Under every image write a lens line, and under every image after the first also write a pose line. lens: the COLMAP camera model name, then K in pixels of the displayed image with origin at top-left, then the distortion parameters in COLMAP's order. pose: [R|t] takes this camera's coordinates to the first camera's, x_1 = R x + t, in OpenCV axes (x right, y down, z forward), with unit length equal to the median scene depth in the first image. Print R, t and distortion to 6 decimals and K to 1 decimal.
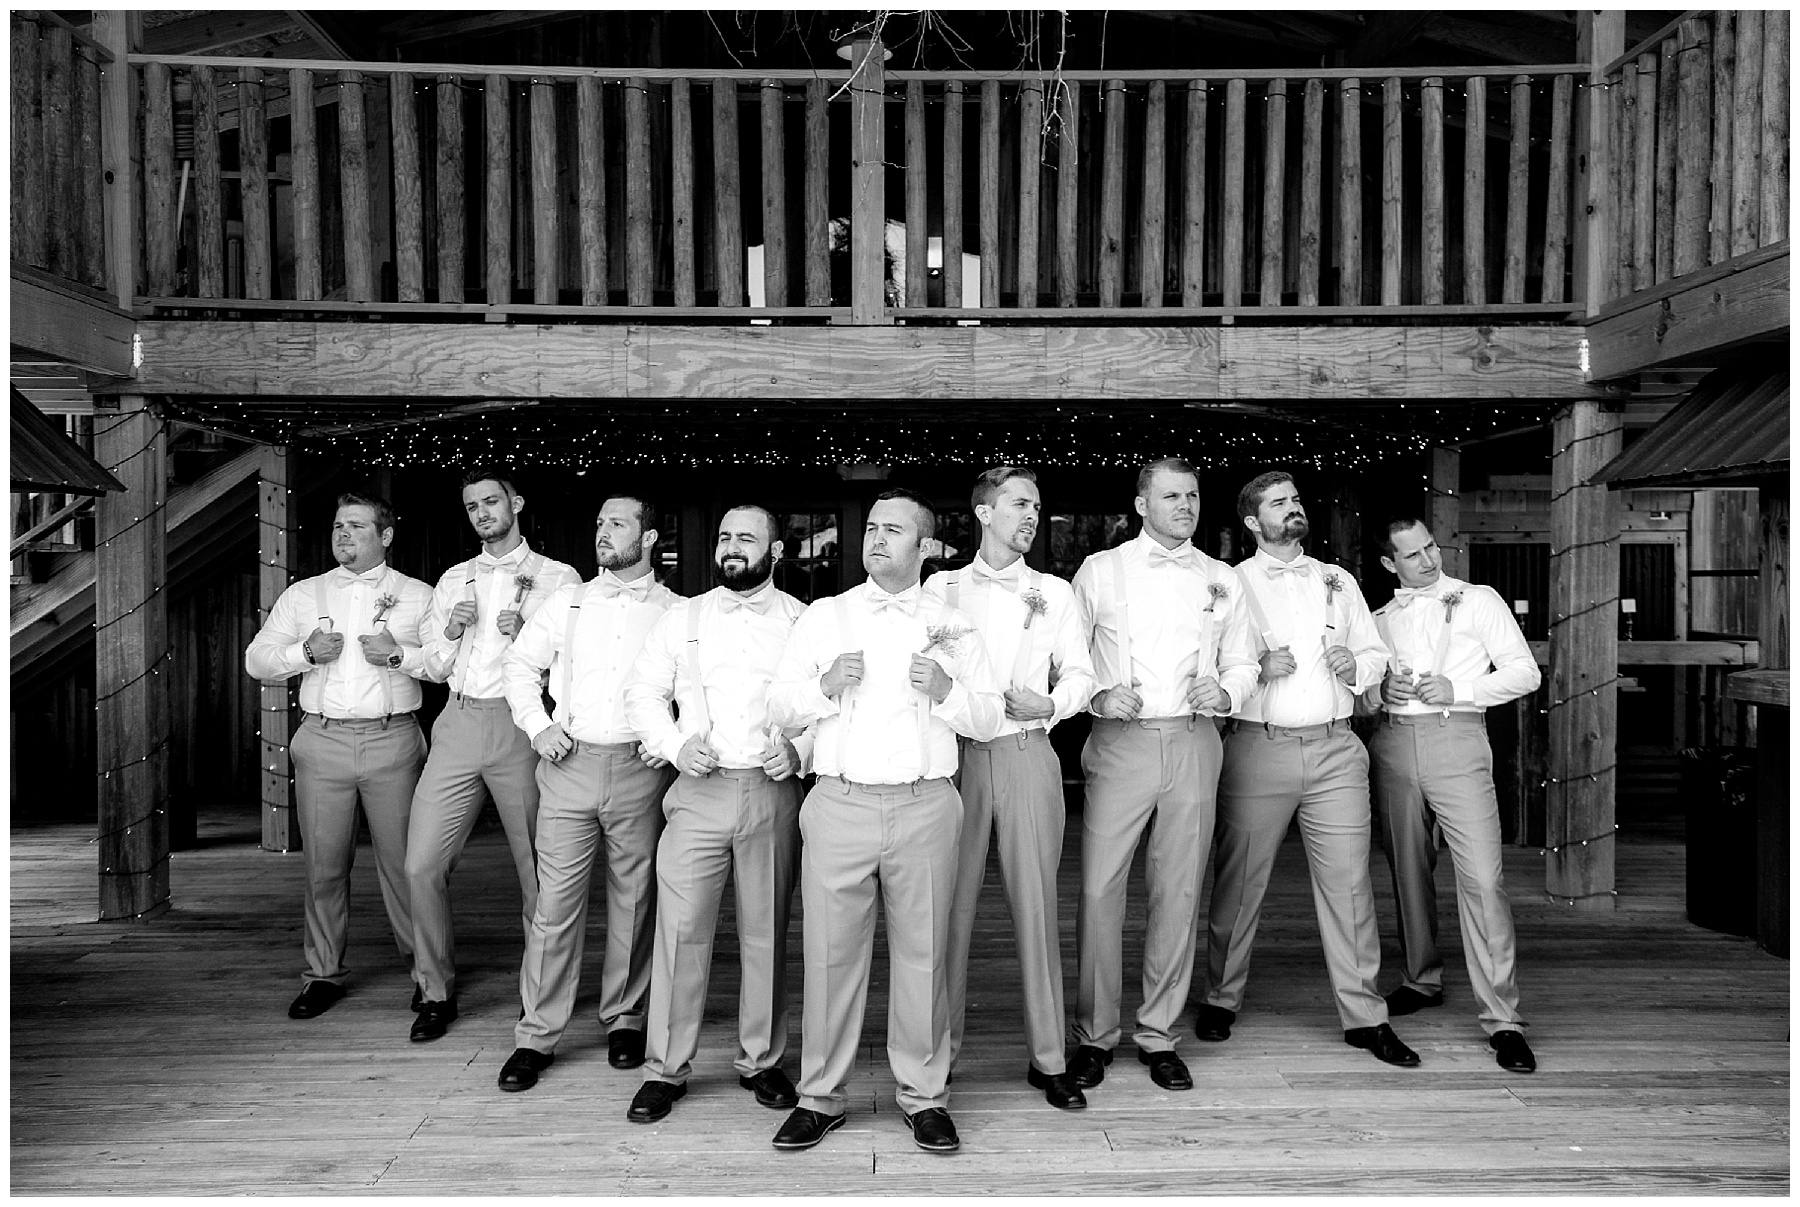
lens RADIAL K [[1400.6, 0, 898.0], [0, 1400.6, 607.9], [0, 0, 1]] dist [0.039556, -0.006214]
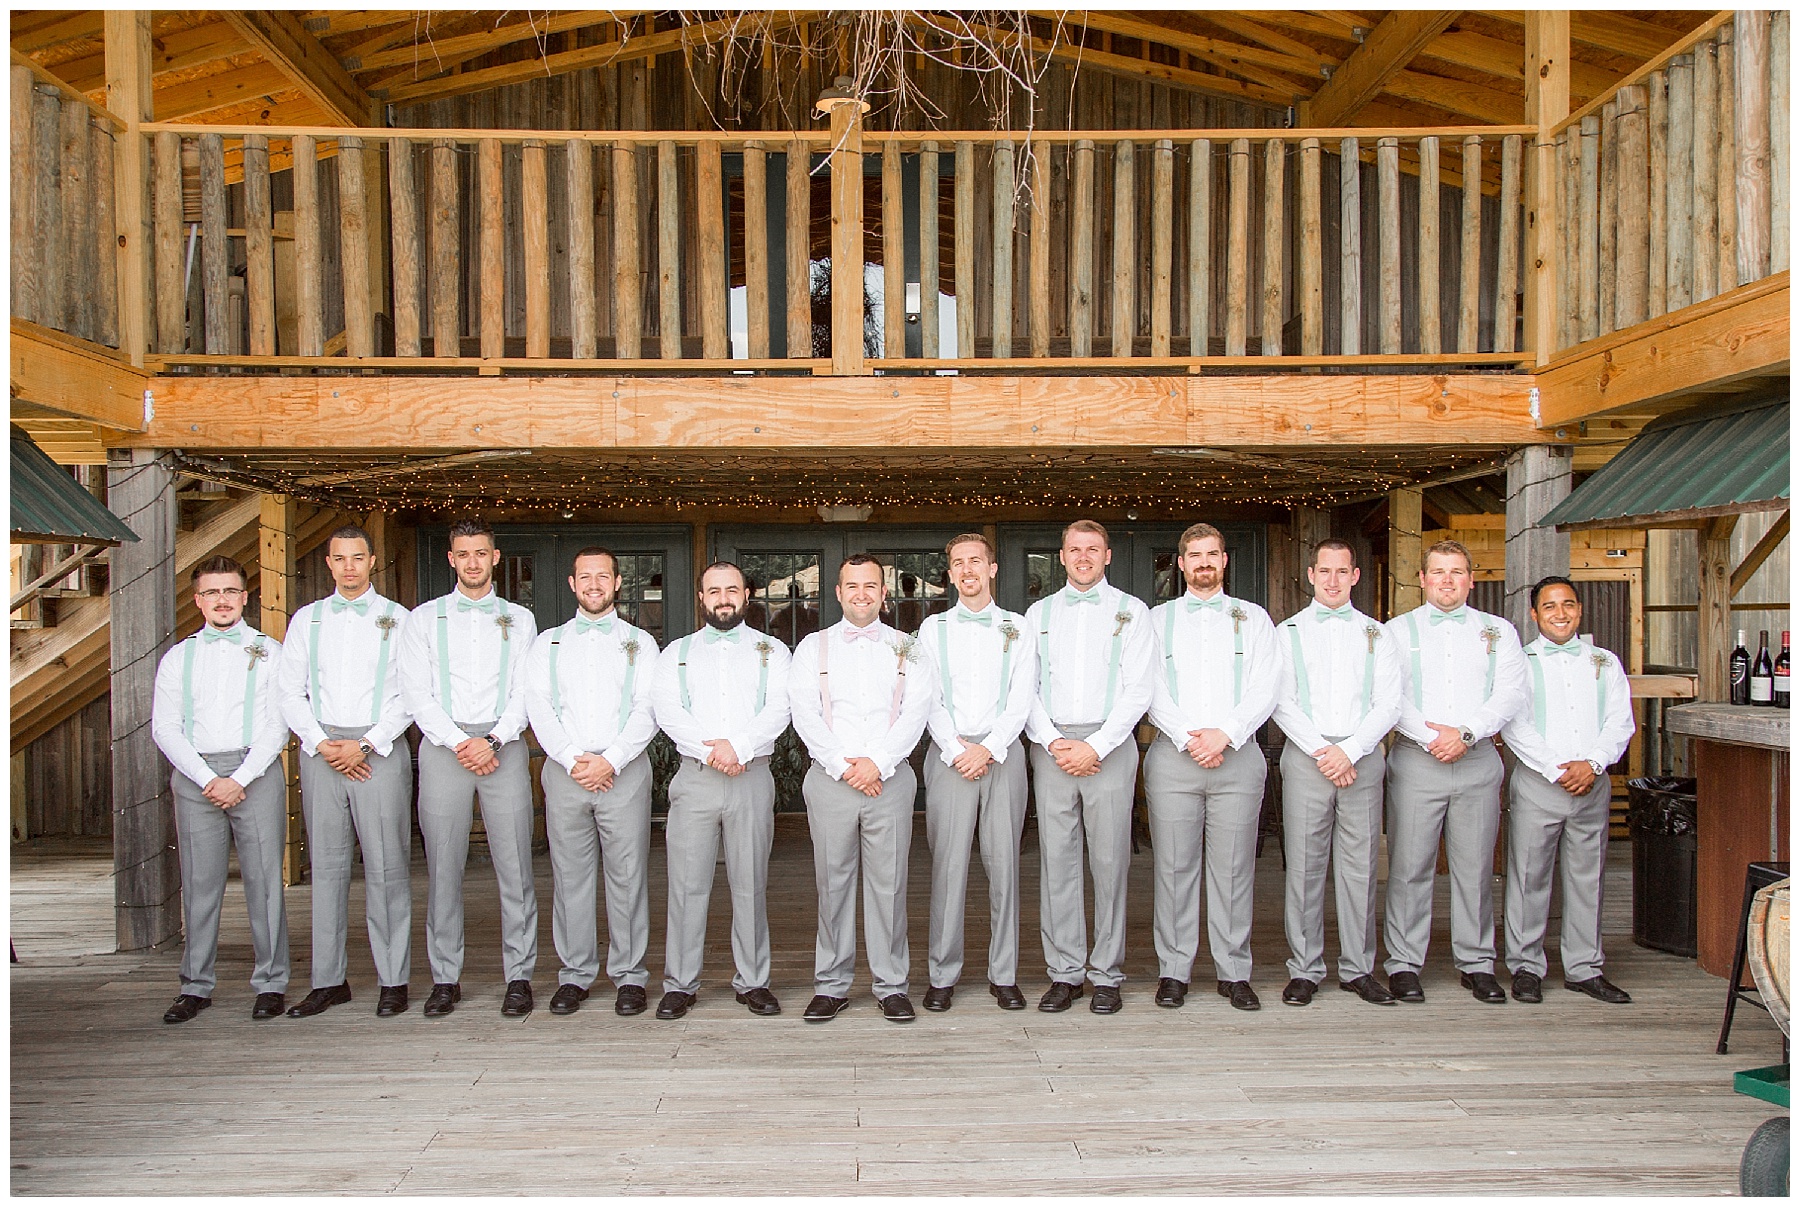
lens RADIAL K [[1502.5, 0, 884.8], [0, 1502.5, 634.7], [0, 0, 1]] dist [0.009442, 0.004995]
pose [[0.999985, -0.005402, 0.000963, 0.003747], [0.005399, 0.999982, 0.002501, -0.013016], [-0.000977, -0.002495, 0.999996, -0.110825]]
